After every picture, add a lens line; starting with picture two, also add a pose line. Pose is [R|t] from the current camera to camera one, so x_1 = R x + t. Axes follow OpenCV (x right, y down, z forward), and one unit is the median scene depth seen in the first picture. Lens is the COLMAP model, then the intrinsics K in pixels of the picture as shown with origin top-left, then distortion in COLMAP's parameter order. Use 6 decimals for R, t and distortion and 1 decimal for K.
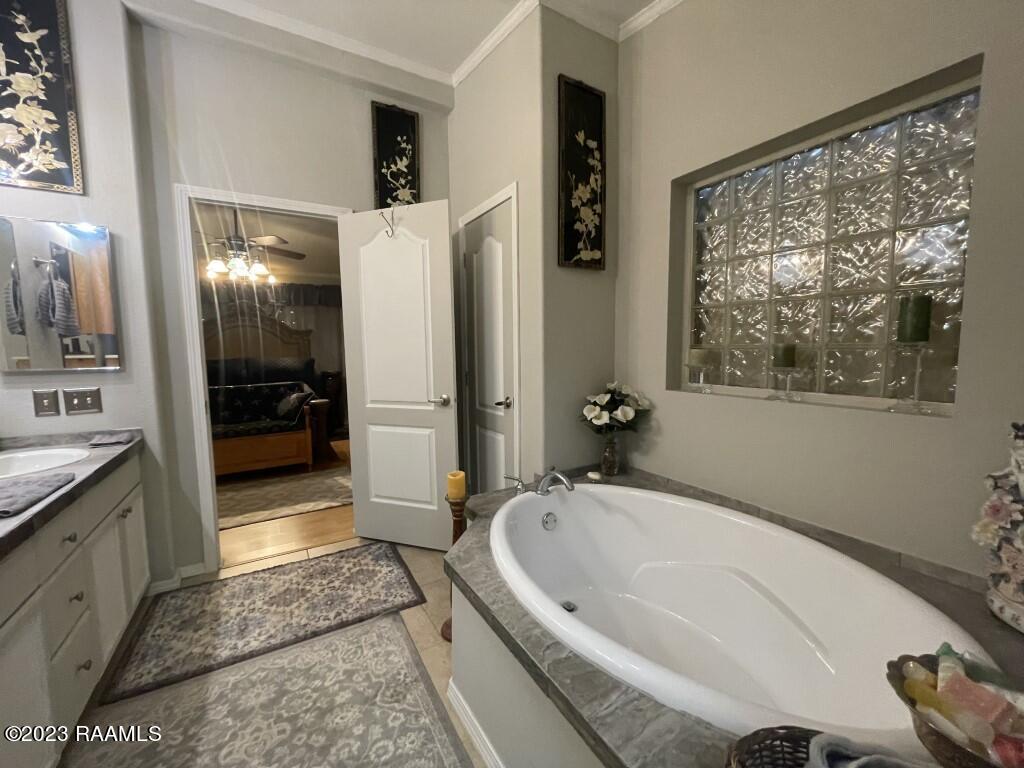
lens RADIAL K [[413.2, 0, 509.9], [0, 413.2, 380.0], [0, 0, 1]] dist [-0.000972, 0.000039]
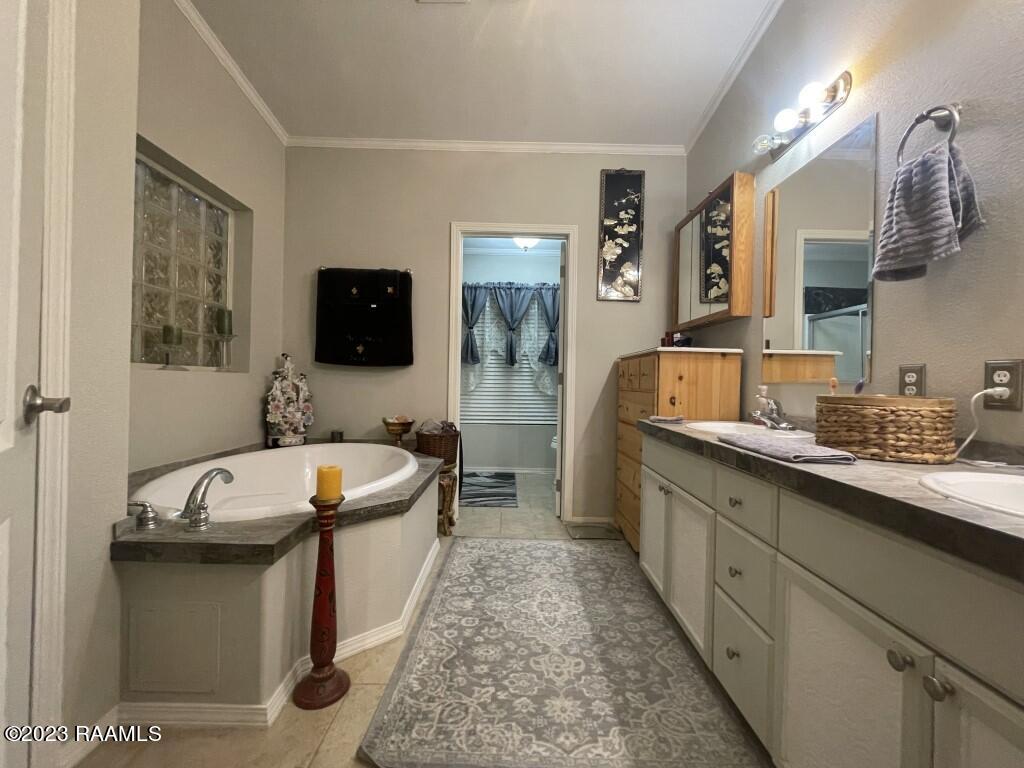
lens RADIAL K [[413.2, 0, 511.7], [0, 413.2, 380.0], [0, 0, 1]] dist [-0.000972, 0.000039]
pose [[-0.855622, -0.002552, 0.517594, -0.971670], [0.044503, 0.995922, 0.078476, 0.023625], [-0.515684, 0.090180, -0.852020, 1.742554]]
